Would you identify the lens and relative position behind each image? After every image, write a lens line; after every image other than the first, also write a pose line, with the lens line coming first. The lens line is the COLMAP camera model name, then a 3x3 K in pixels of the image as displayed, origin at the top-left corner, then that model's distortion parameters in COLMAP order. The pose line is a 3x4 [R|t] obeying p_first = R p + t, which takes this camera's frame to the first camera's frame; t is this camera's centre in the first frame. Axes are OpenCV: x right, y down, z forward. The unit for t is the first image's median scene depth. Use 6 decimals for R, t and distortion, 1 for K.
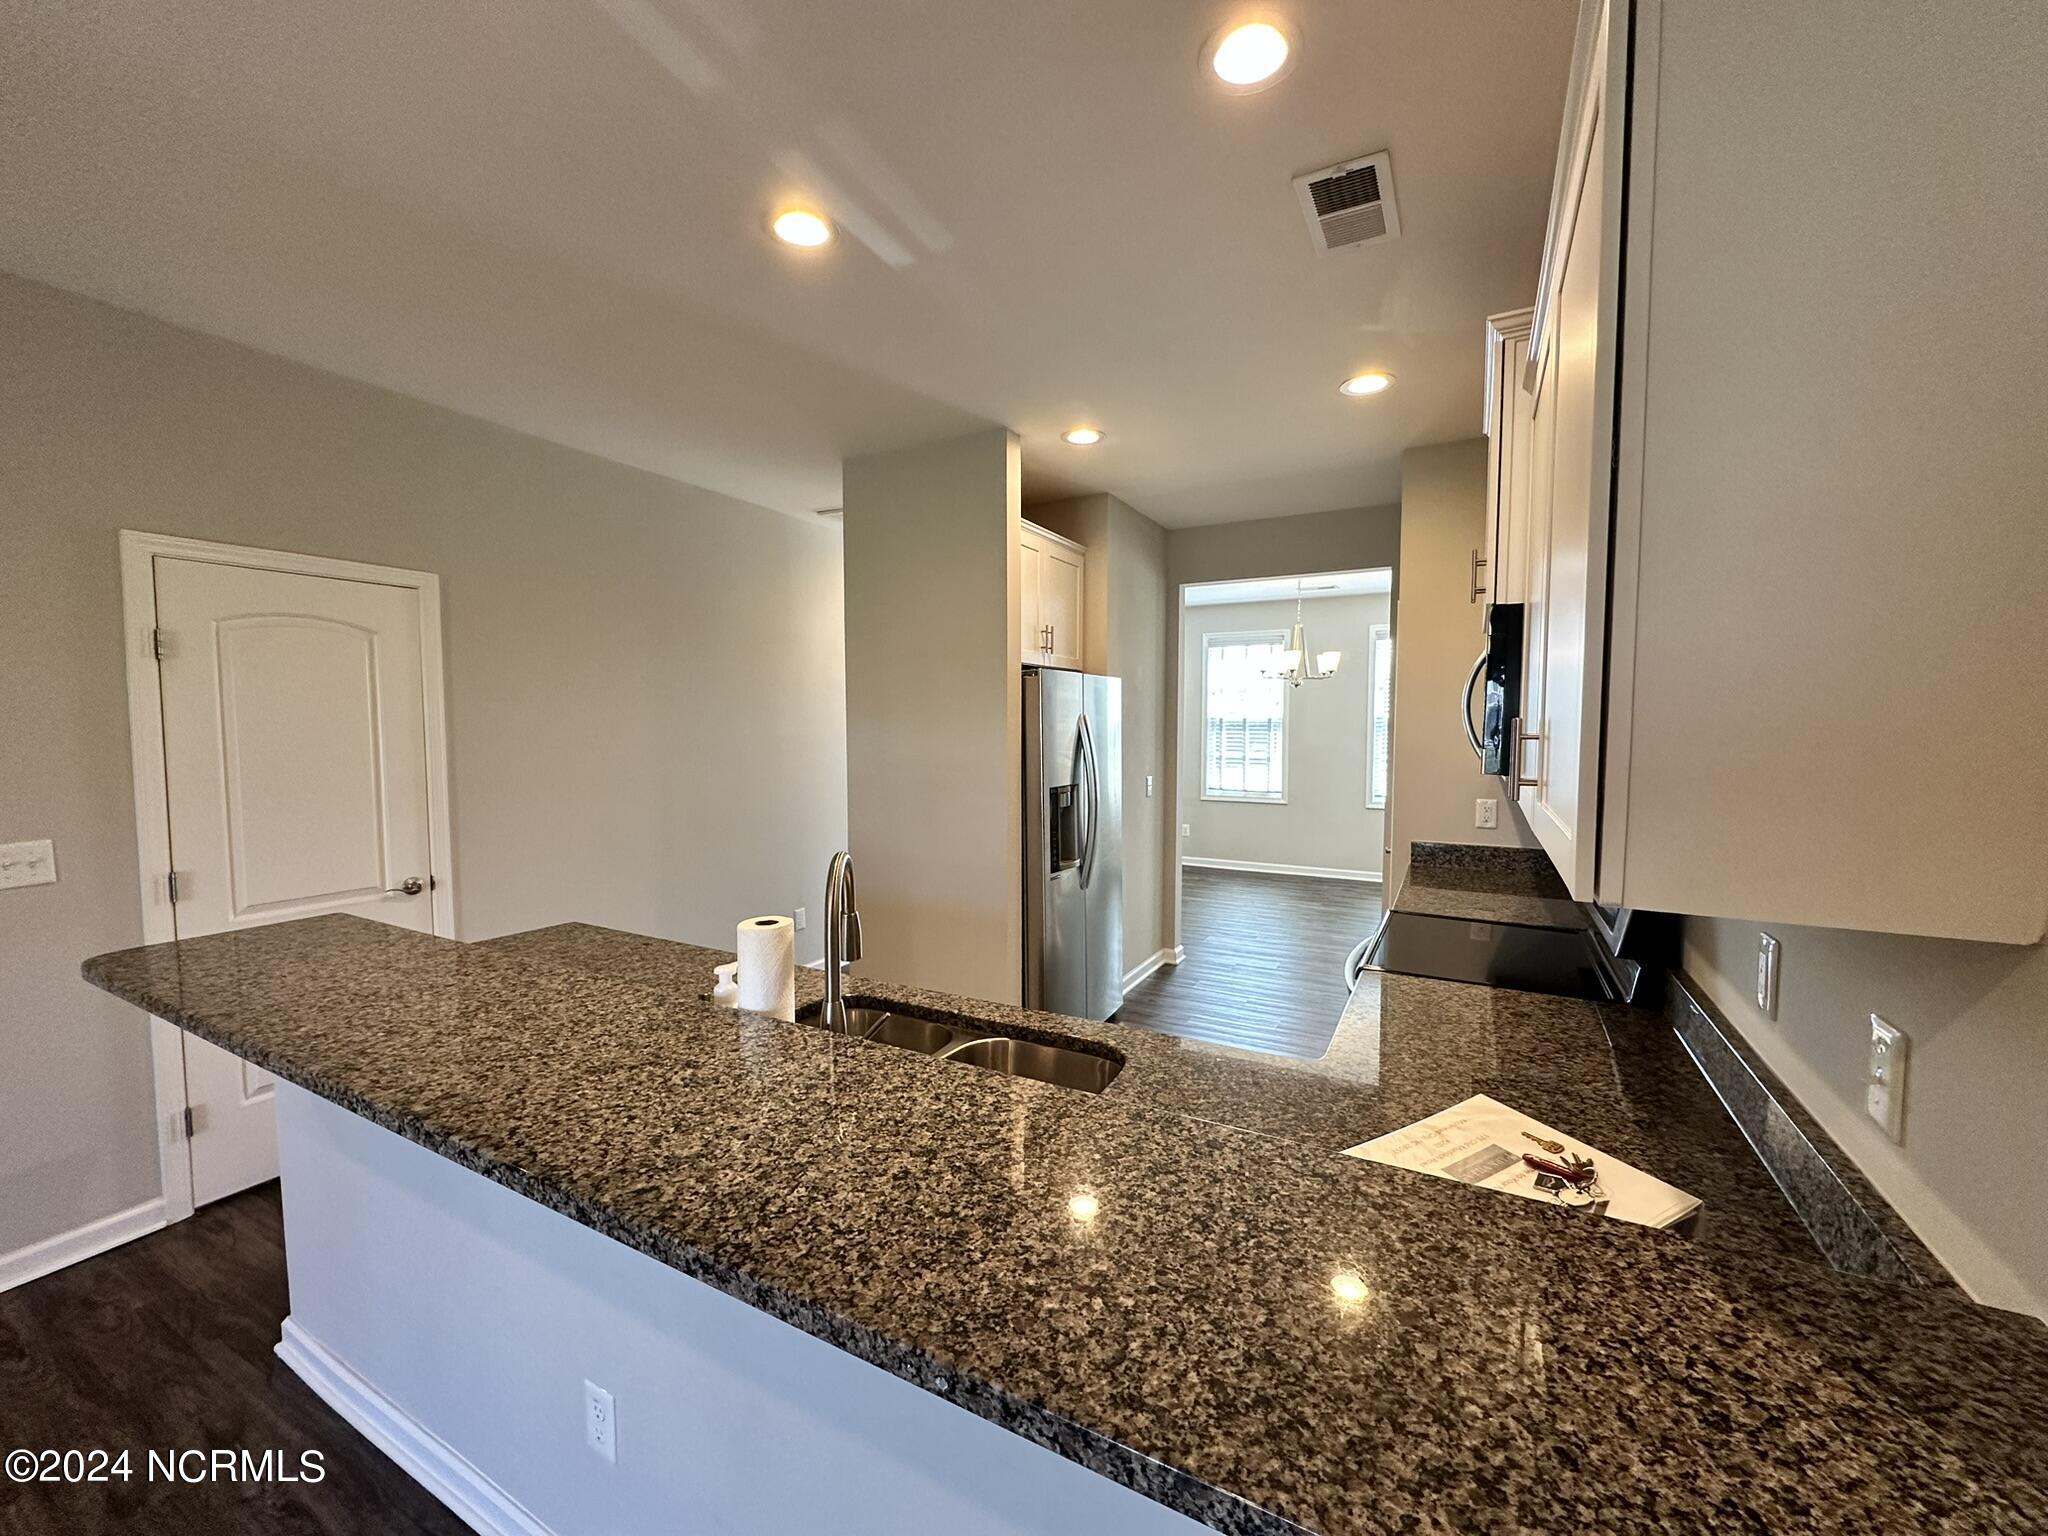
lens RADIAL K [[818.7, 0, 1020.5], [0, 818.7, 771.6], [0, 0, 1]] dist [-0.000991, 0.000567]
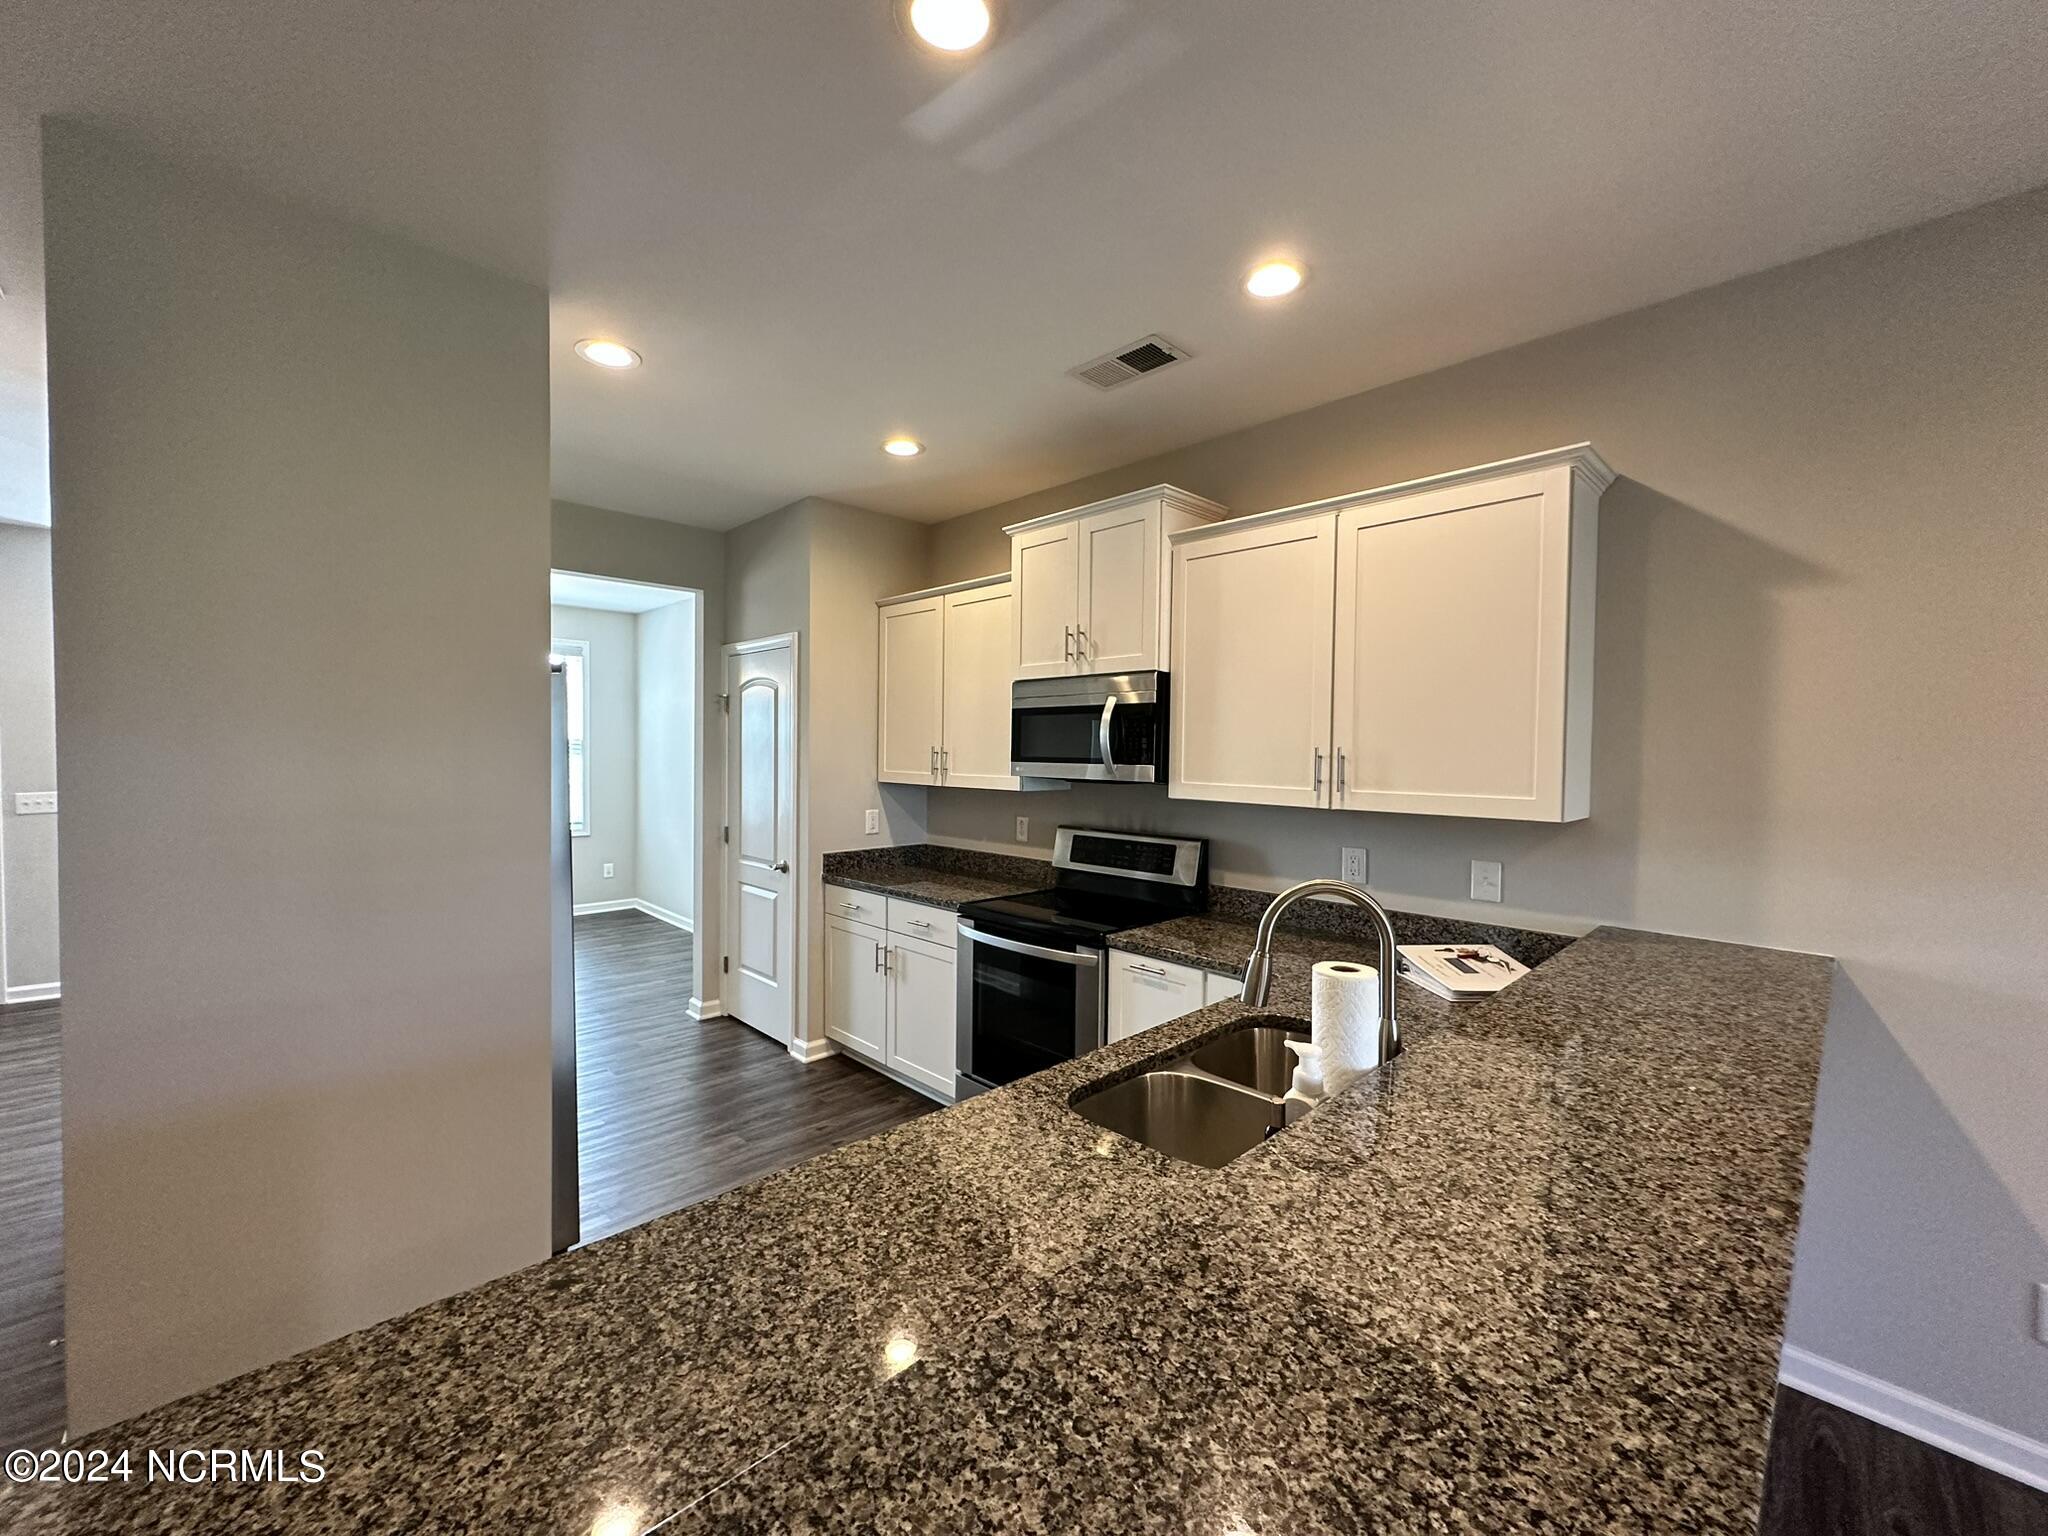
lens RADIAL K [[818.7, 0, 1022.9], [0, 818.7, 770.9], [0, 0, 1]] dist [-0.000991, 0.000567]
pose [[0.283235, -0.020950, 0.958822, -1.507918], [0.045632, 0.998923, 0.008347, -0.067098], [-0.957964, 0.041388, 0.283886, 1.282035]]
